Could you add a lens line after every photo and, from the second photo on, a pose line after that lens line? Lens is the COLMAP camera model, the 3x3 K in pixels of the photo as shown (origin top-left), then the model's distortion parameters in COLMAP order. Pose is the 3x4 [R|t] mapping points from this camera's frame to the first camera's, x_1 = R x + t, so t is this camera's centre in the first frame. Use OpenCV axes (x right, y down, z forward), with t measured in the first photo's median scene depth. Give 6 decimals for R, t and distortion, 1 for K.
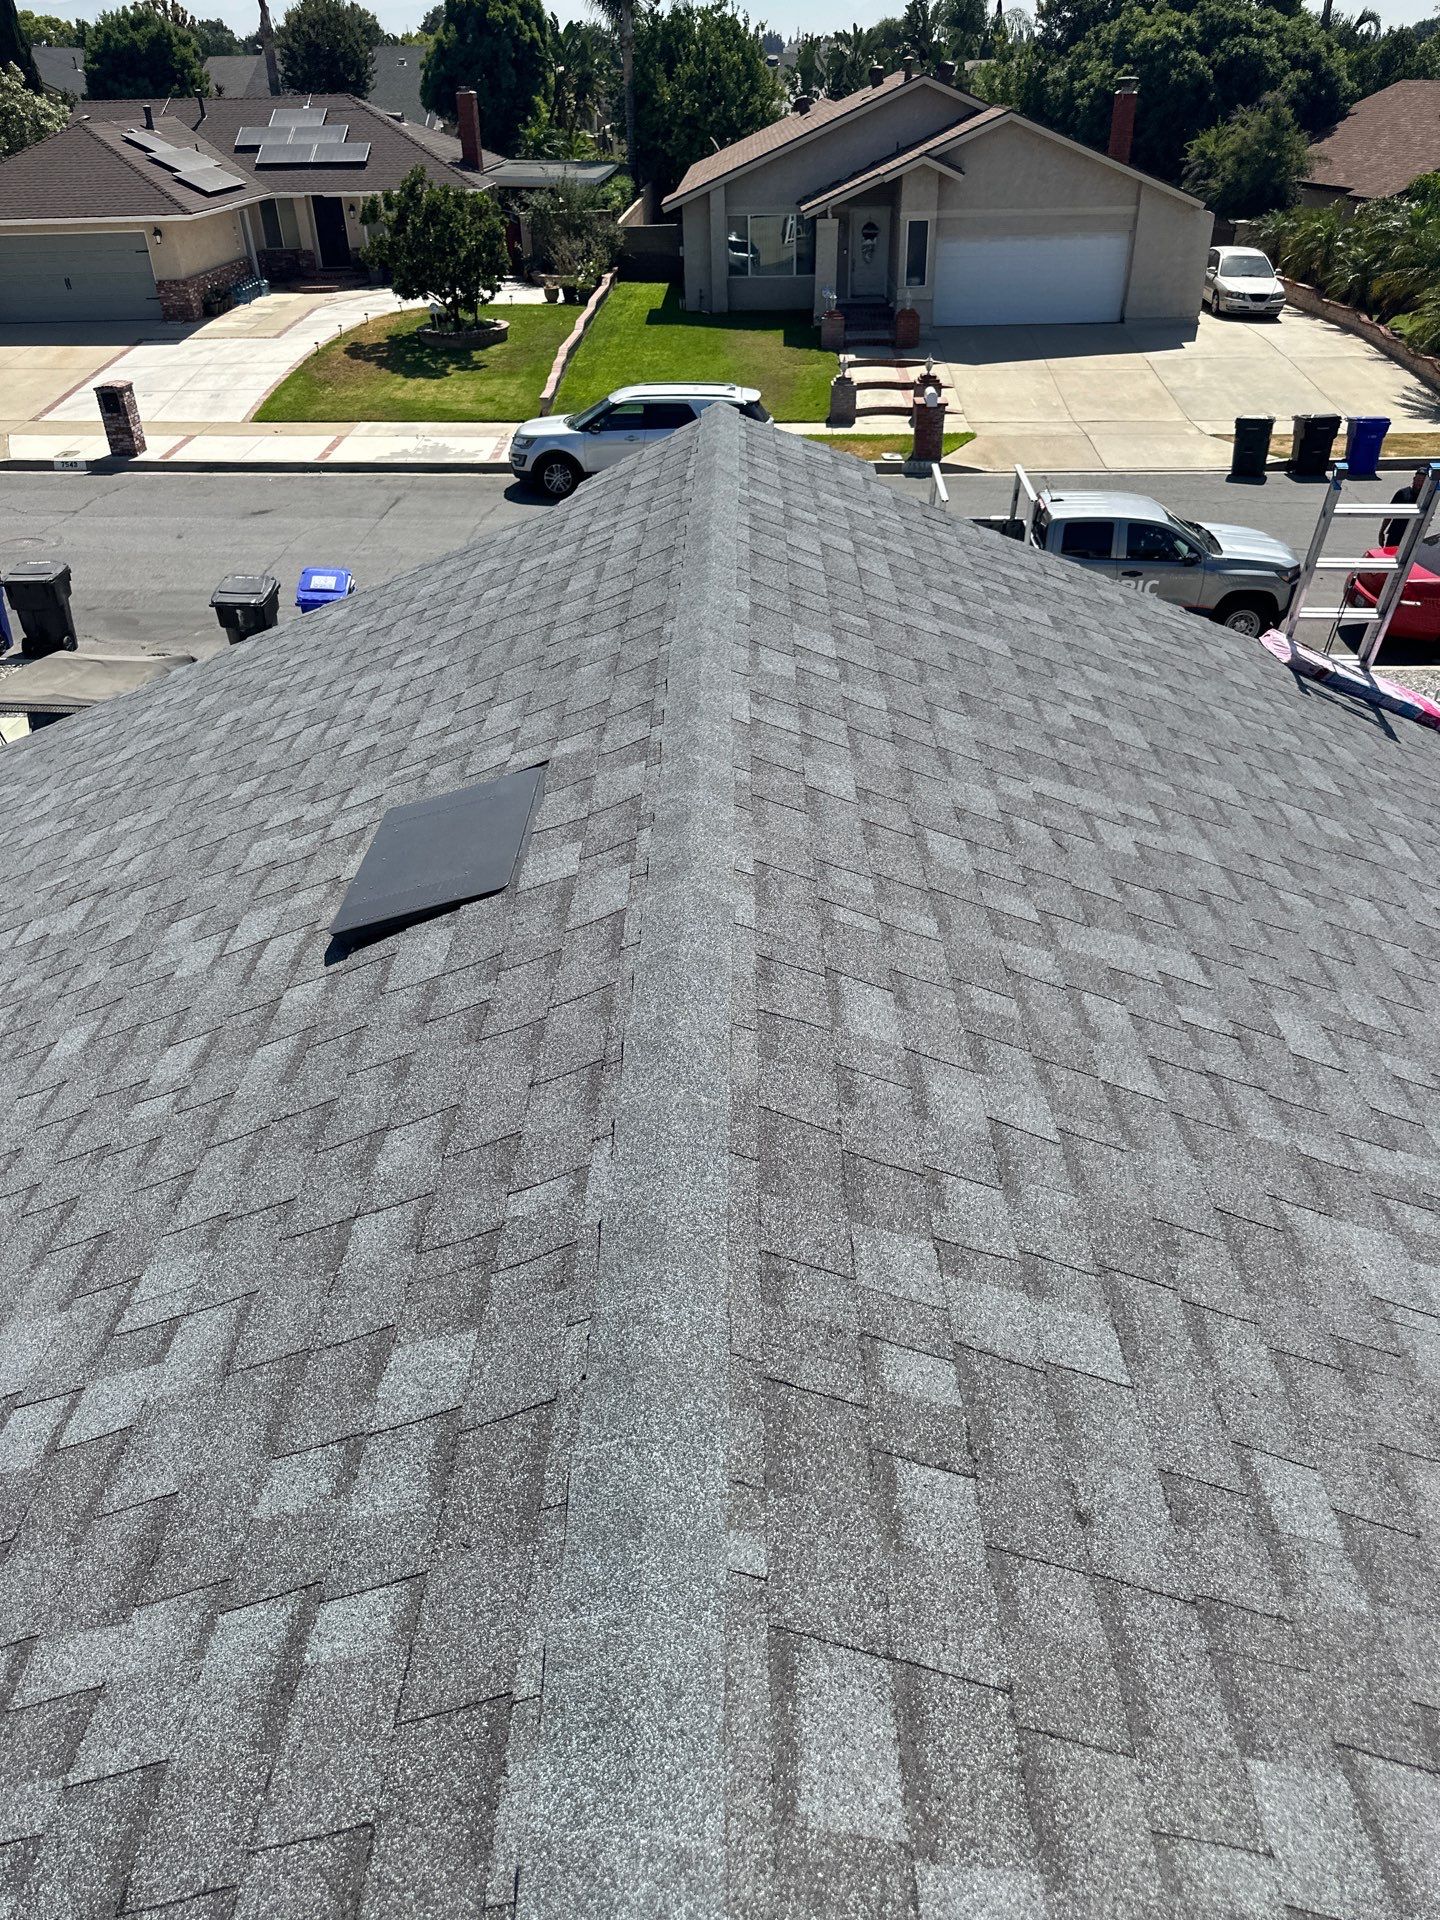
lens RADIAL K [[1376.0, 0, 718.7], [0, 1376.0, 959.5], [0, 0, 1]] dist [0.020740, -0.007273]
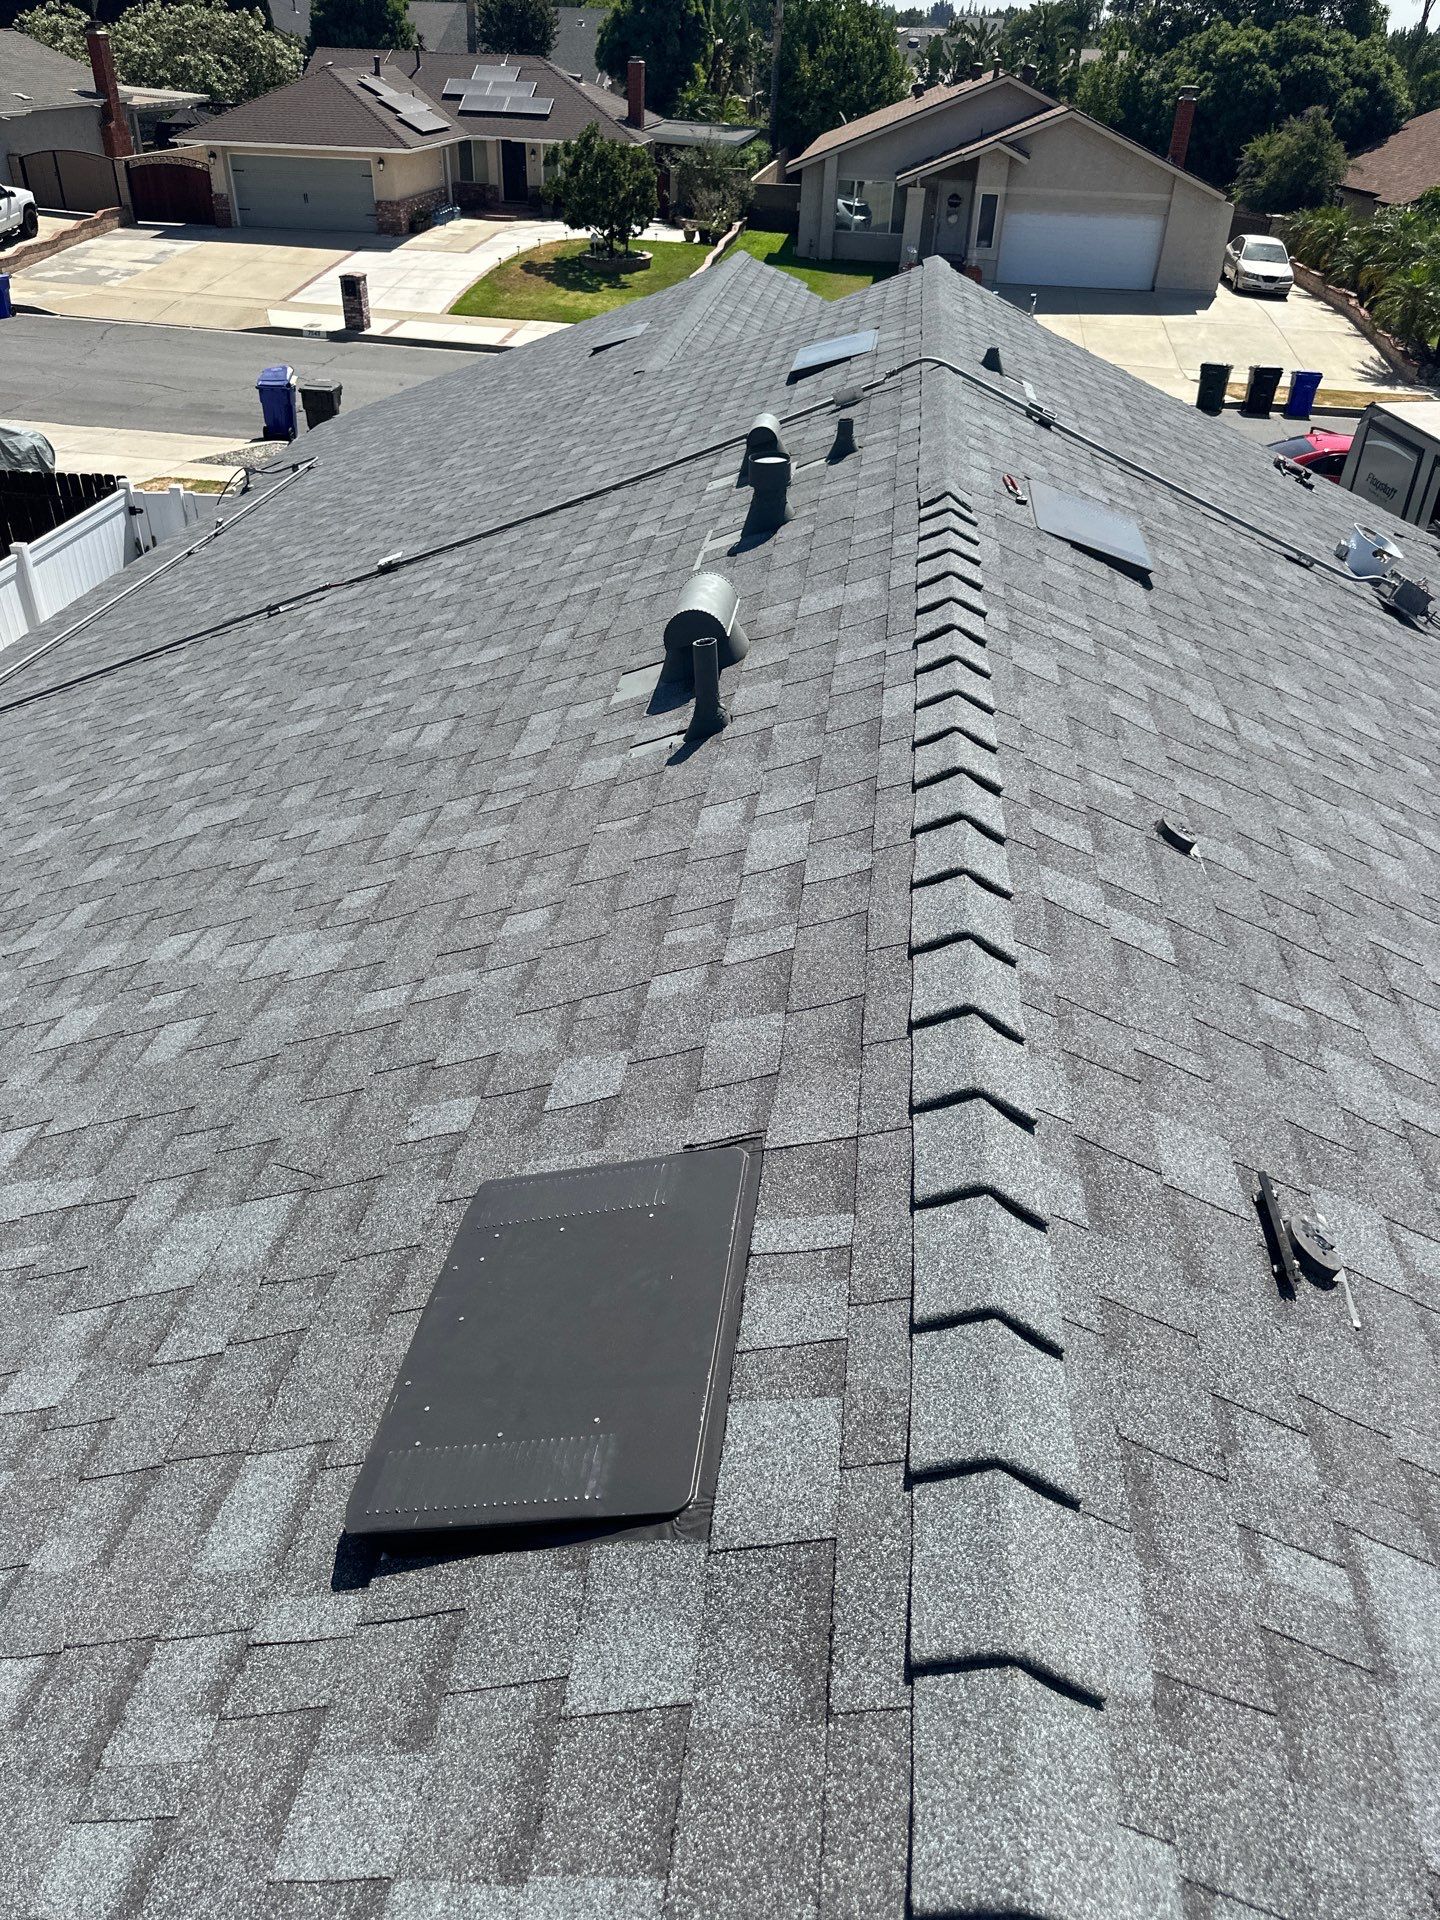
lens RADIAL K [[1376.0, 0, 722.2], [0, 1376.0, 960.6], [0, 0, 1]] dist [0.020740, -0.007273]
pose [[0.993536, 0.100342, -0.053075, 0.037341], [-0.099223, 0.994792, 0.023335, 0.125703], [0.055140, -0.017918, 0.998318, -0.230379]]
